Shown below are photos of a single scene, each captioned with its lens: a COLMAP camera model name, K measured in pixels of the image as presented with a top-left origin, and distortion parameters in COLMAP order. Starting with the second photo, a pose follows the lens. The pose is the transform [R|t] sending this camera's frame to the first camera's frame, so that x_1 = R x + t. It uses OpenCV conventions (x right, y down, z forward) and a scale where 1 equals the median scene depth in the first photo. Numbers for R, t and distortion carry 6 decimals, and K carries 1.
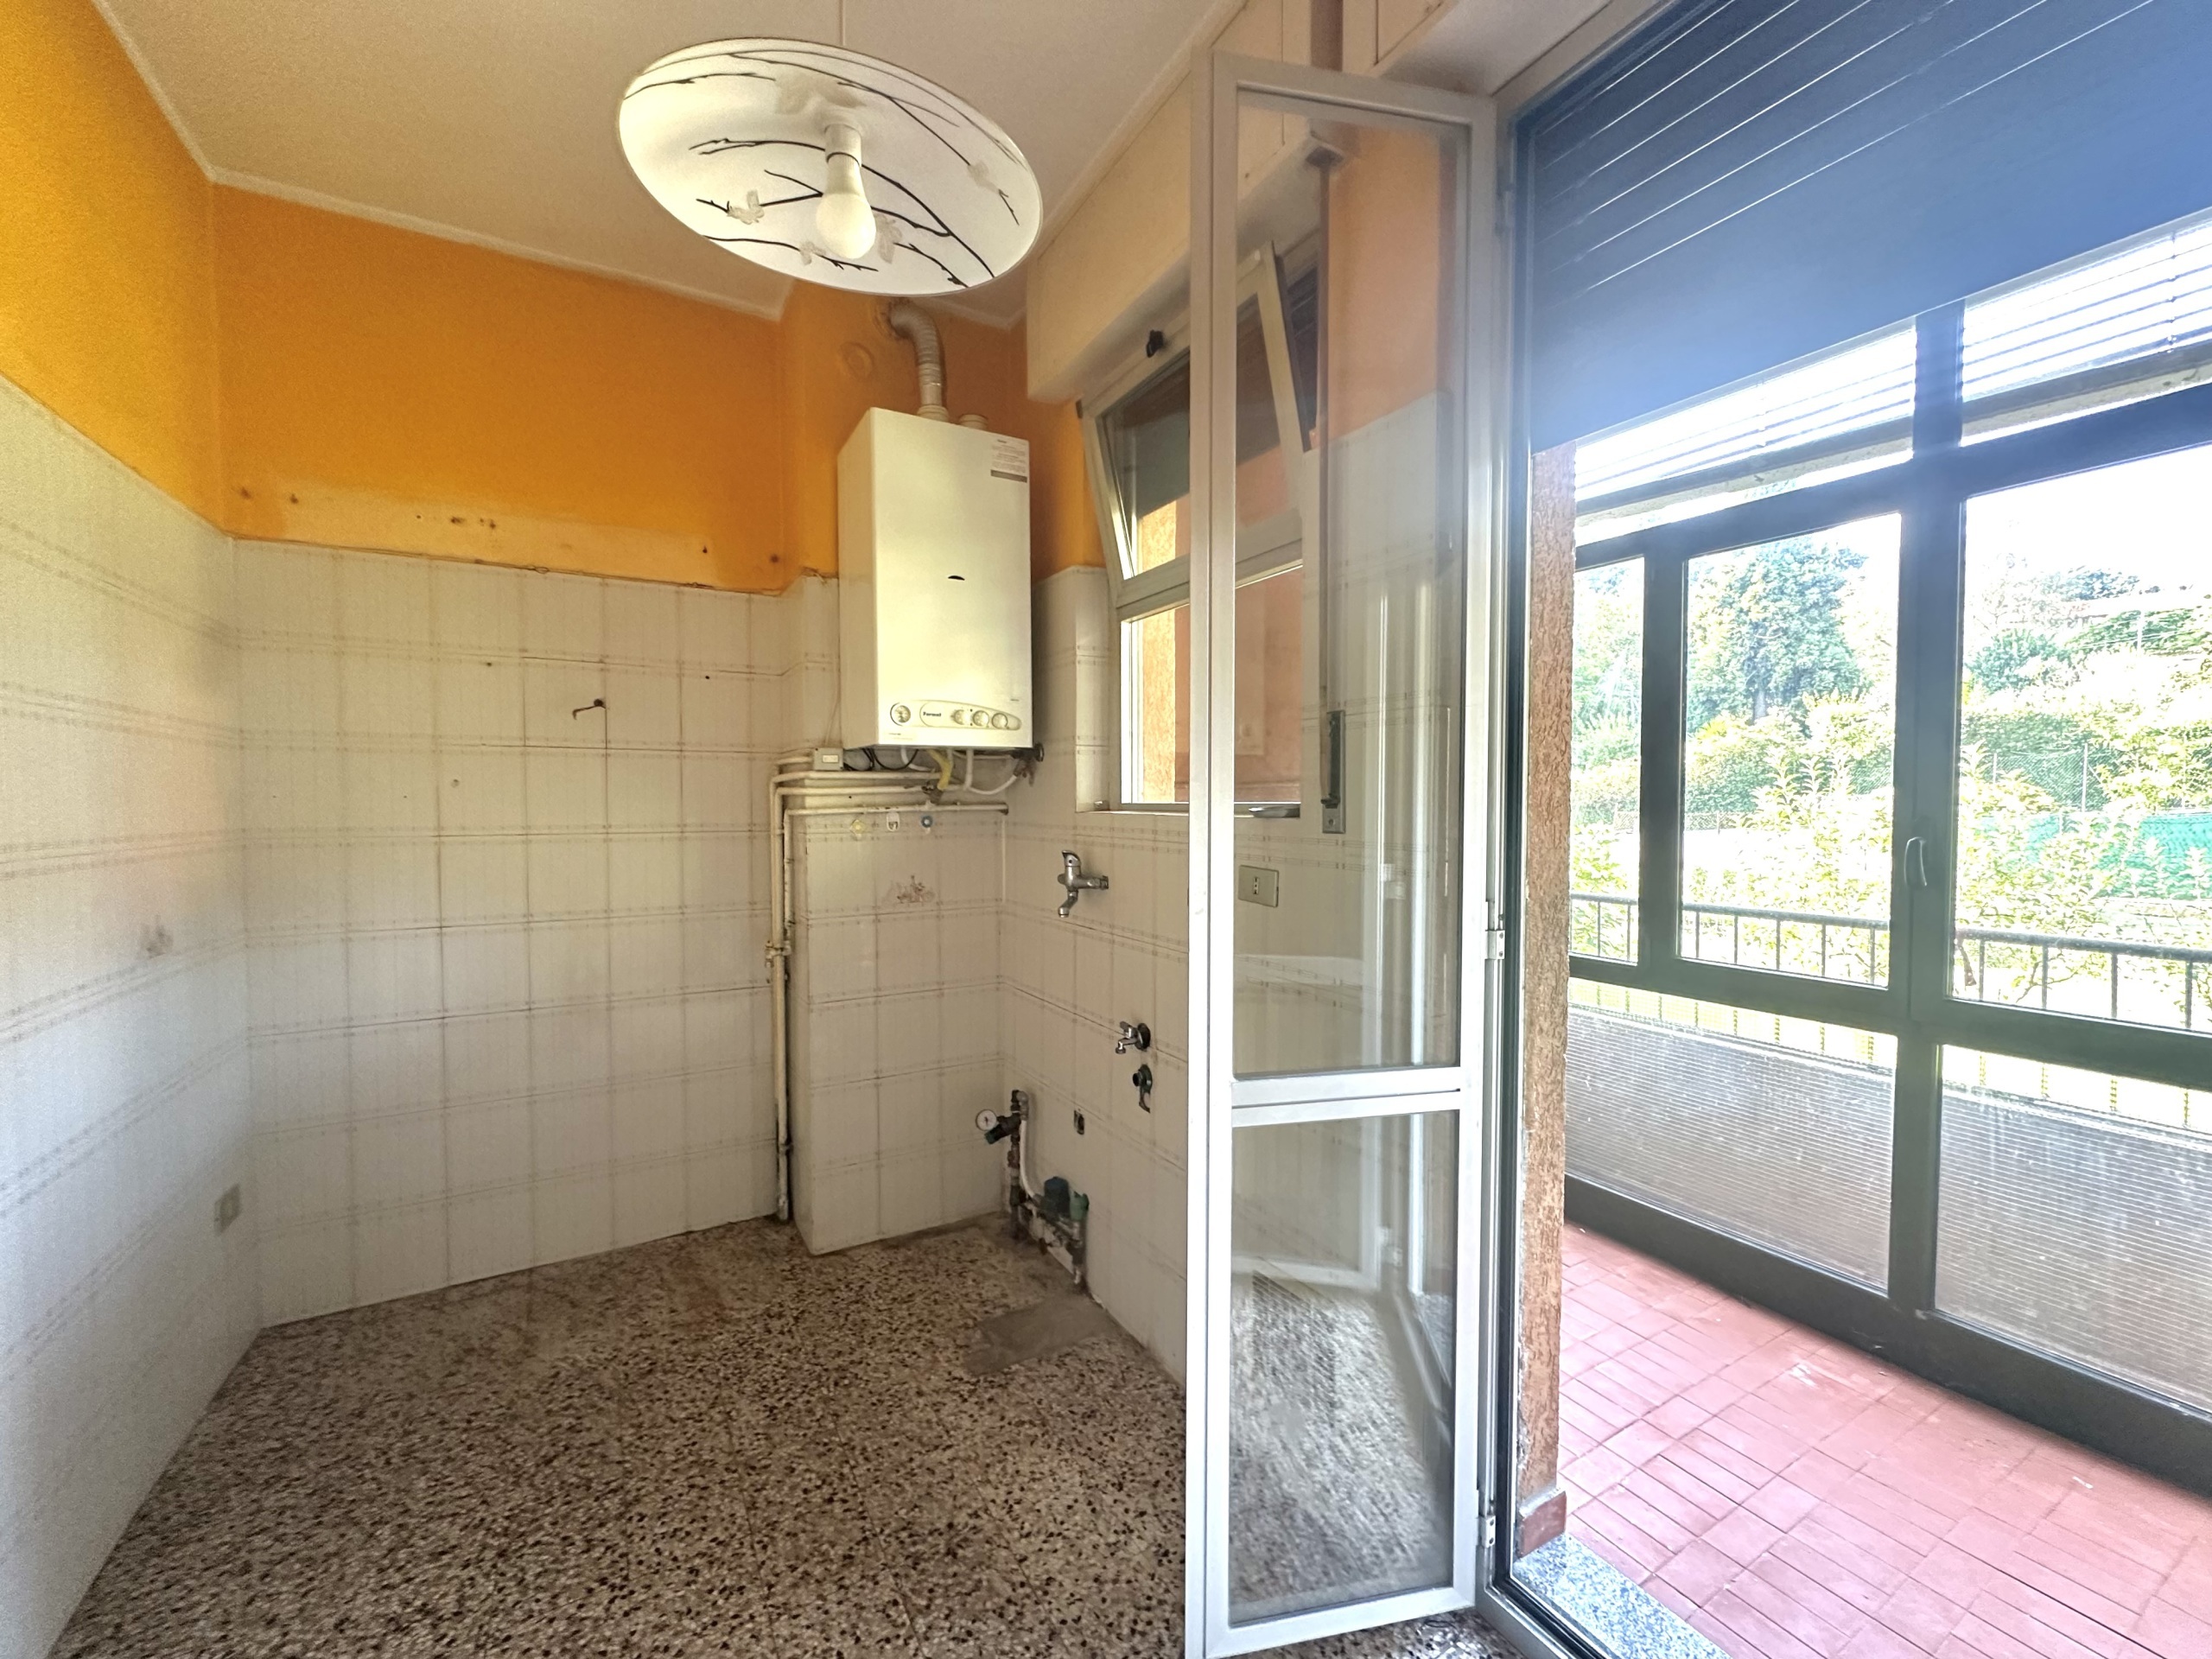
lens RADIAL K [[879.8, 0, 1107.9], [0, 879.8, 826.6], [0, 0, 1]] dist [-0.004616, 0.001472]
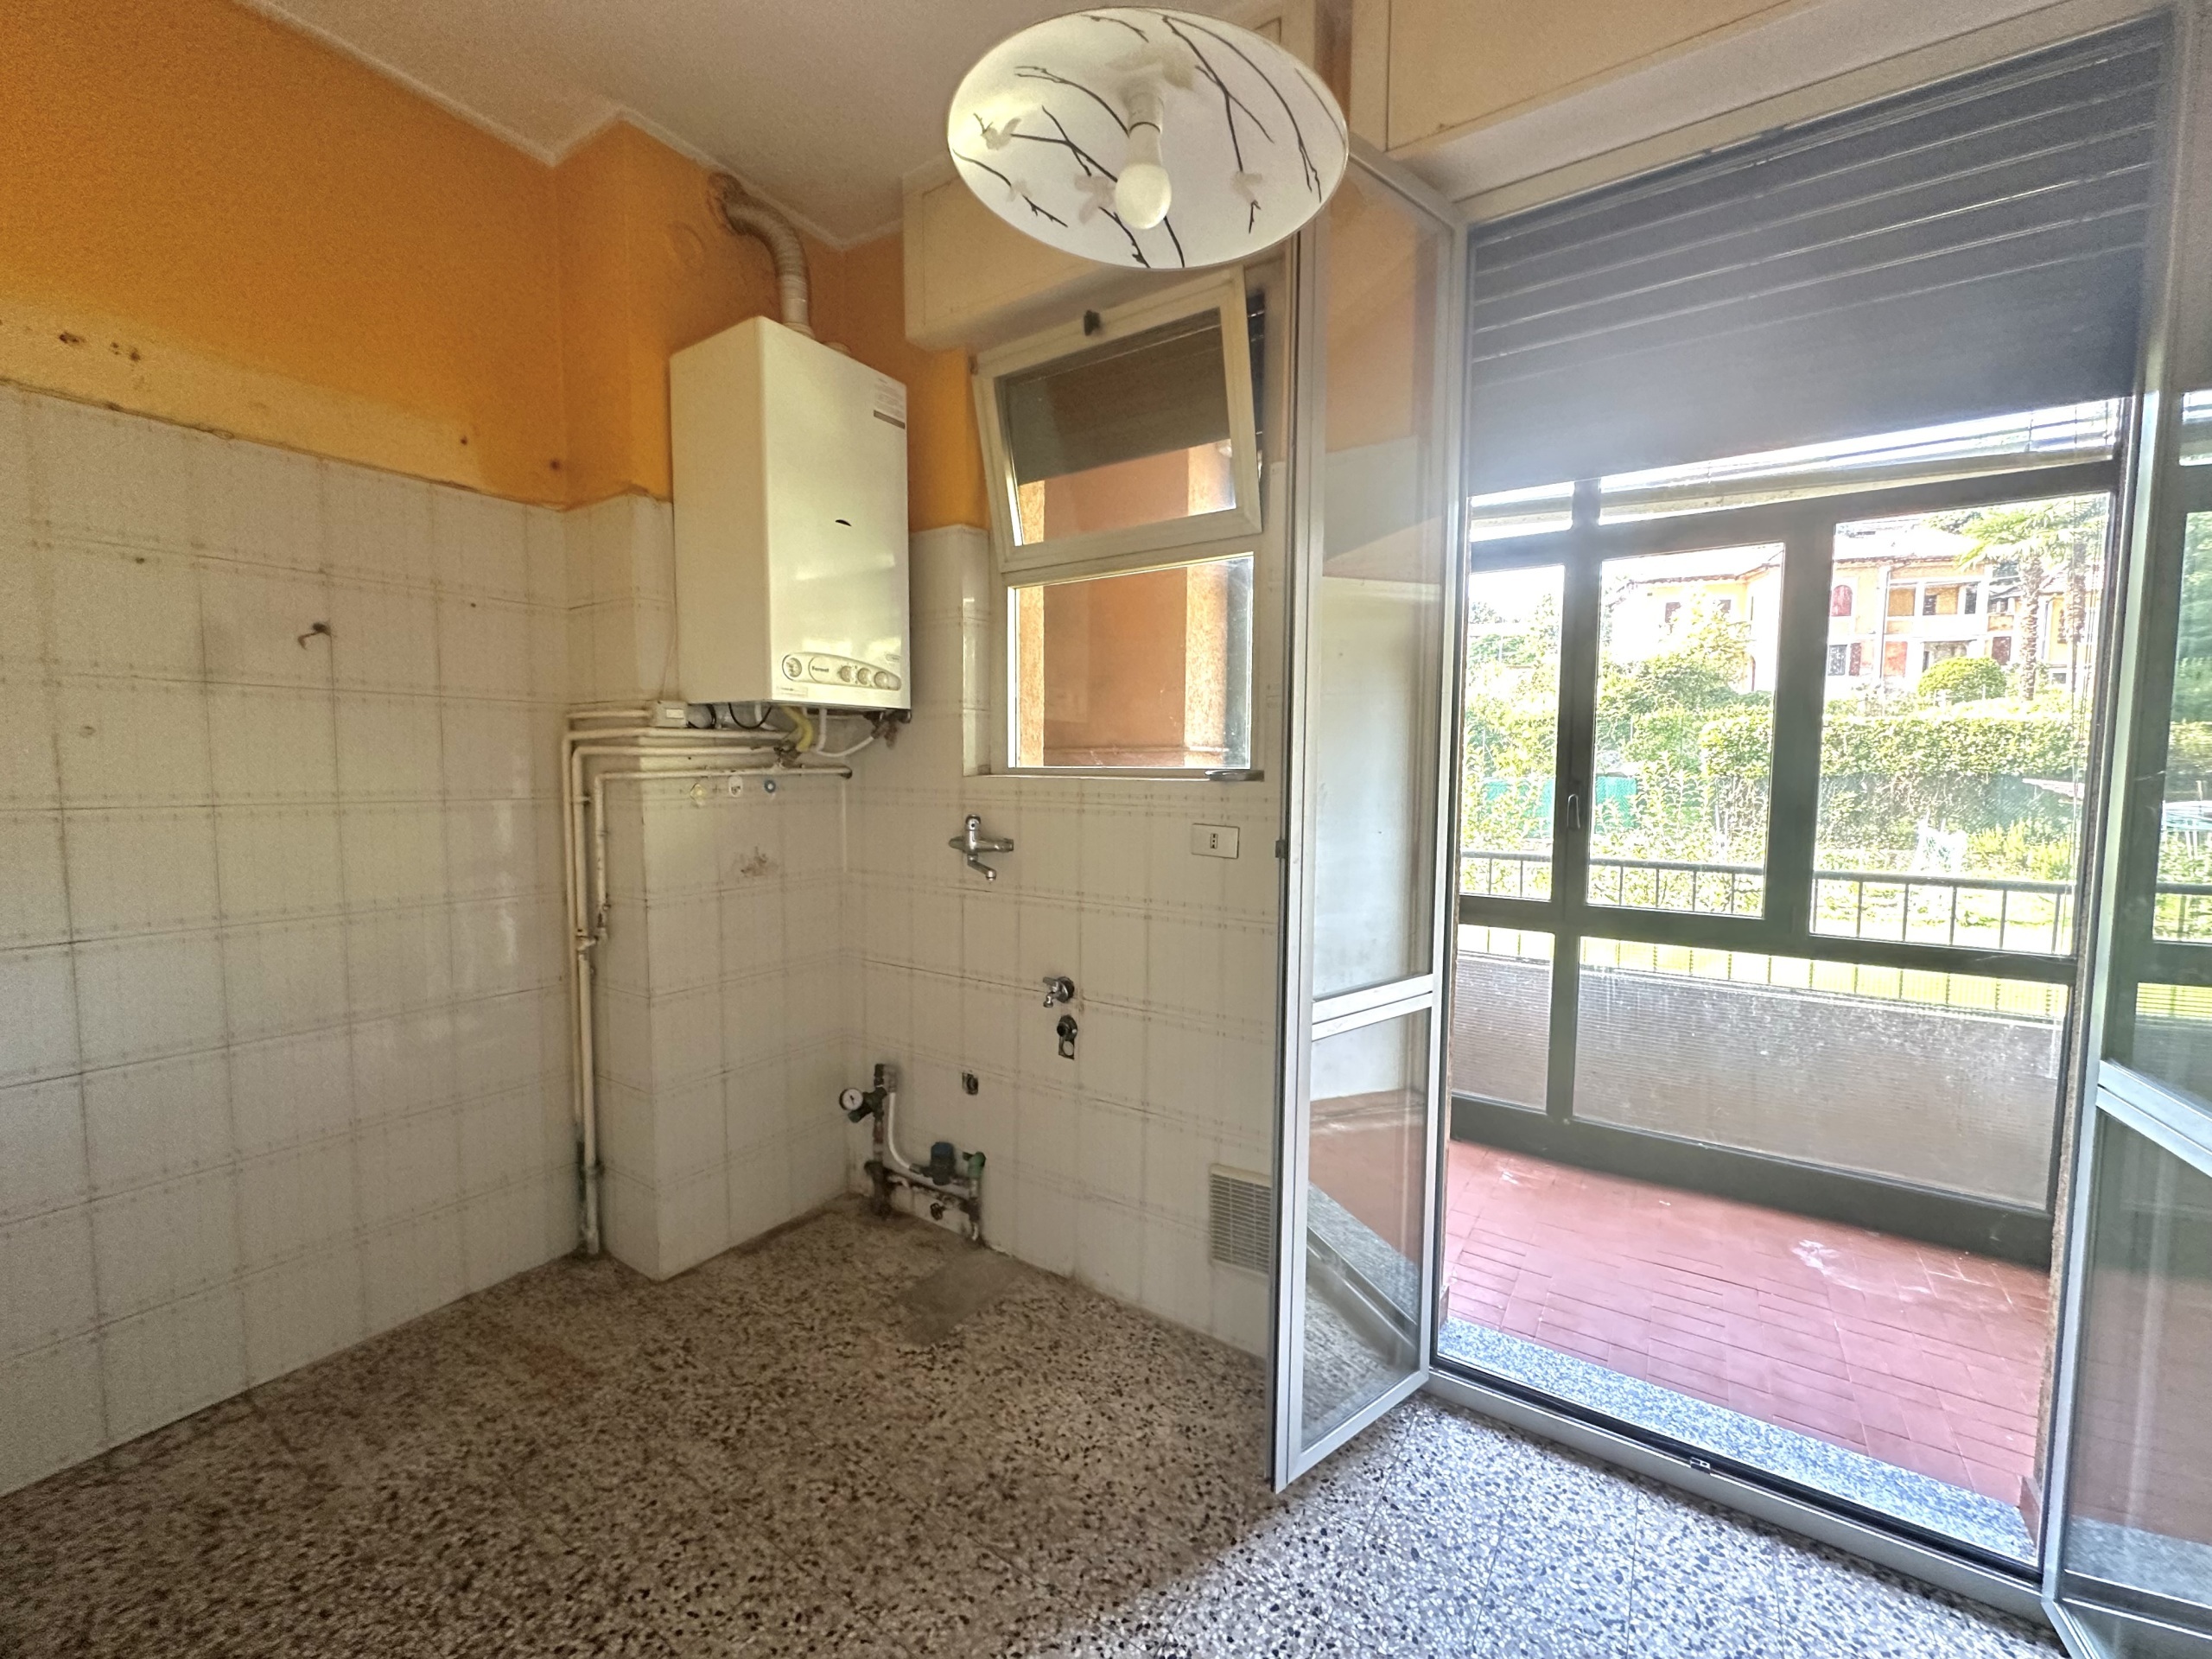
lens RADIAL K [[879.8, 0, 1107.9], [0, 879.8, 826.6], [0, 0, 1]] dist [-0.004616, 0.001472]
pose [[0.897217, -0.023059, 0.440986, -0.358434], [0.005637, 0.999152, 0.040776, 0.001165], [-0.441553, -0.034099, 0.896587, 0.037318]]
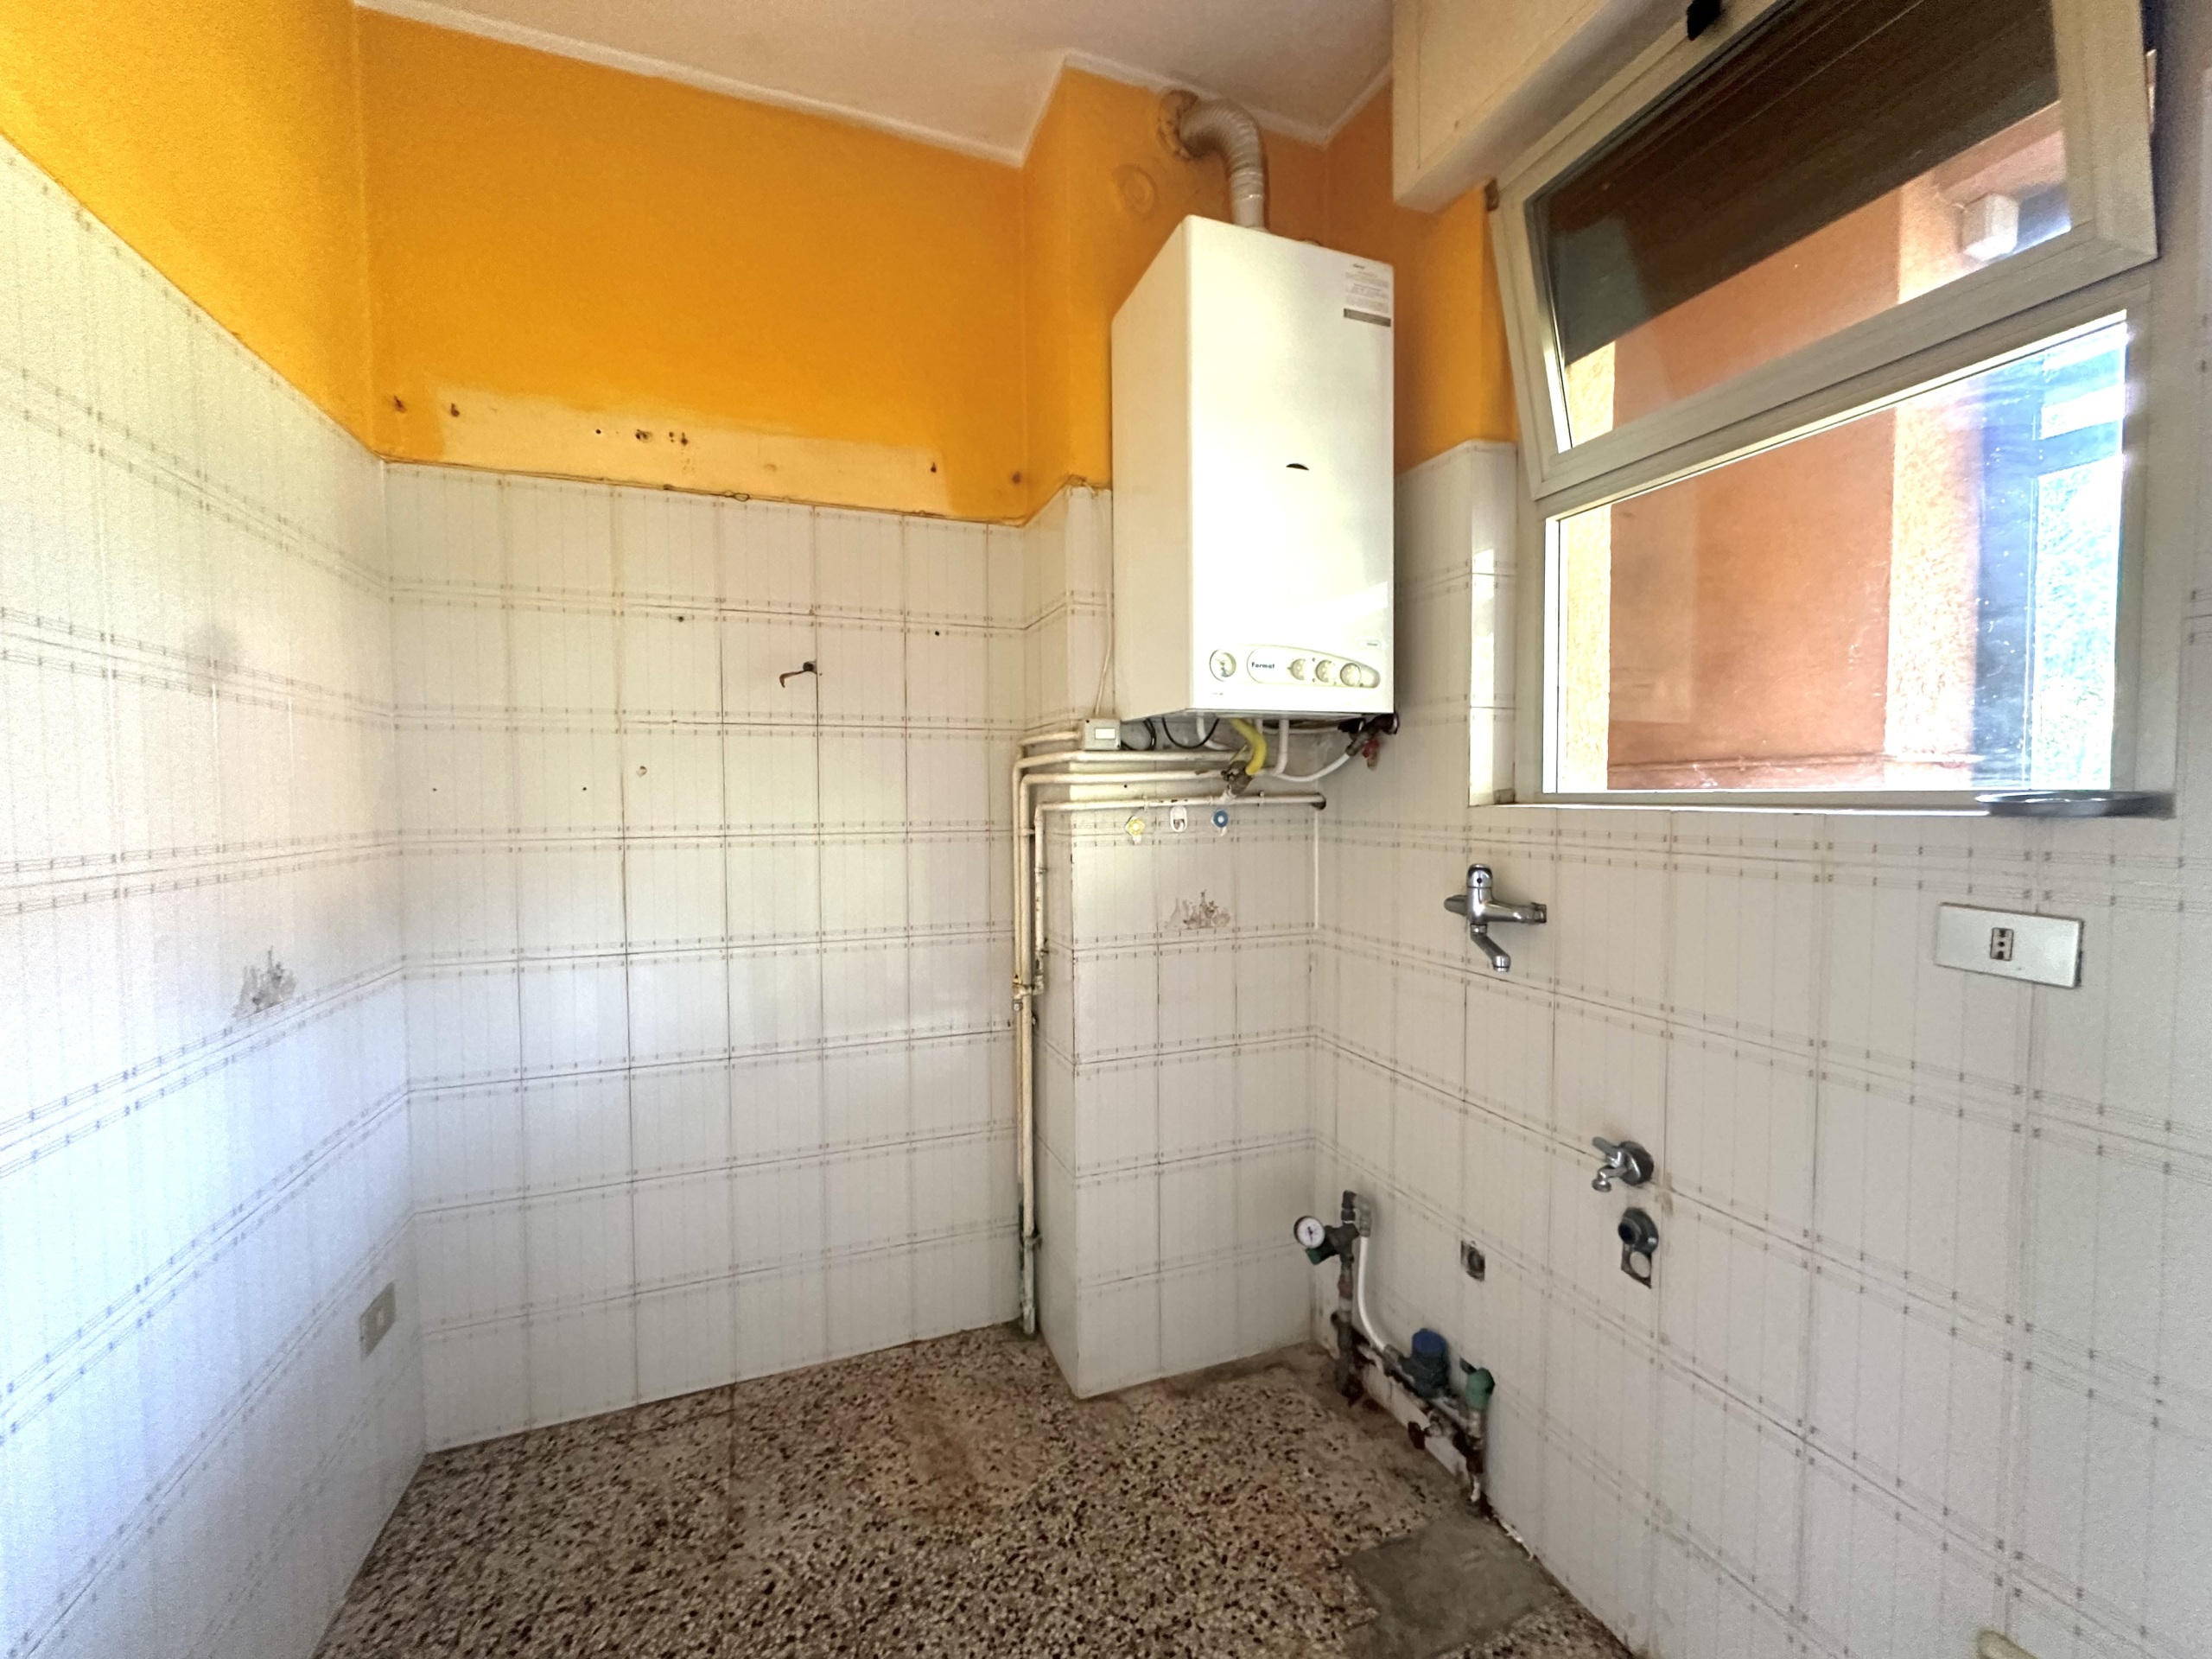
lens RADIAL K [[880.4, 0, 1107.9], [0, 880.4, 826.8], [0, 0, 1]] dist [-0.004443, 0.001280]
pose [[0.987334, 0.001002, -0.158655, -0.222283], [0.000351, 0.999964, 0.008499, -0.006709], [0.158658, -0.008447, 0.987297, 0.310559]]
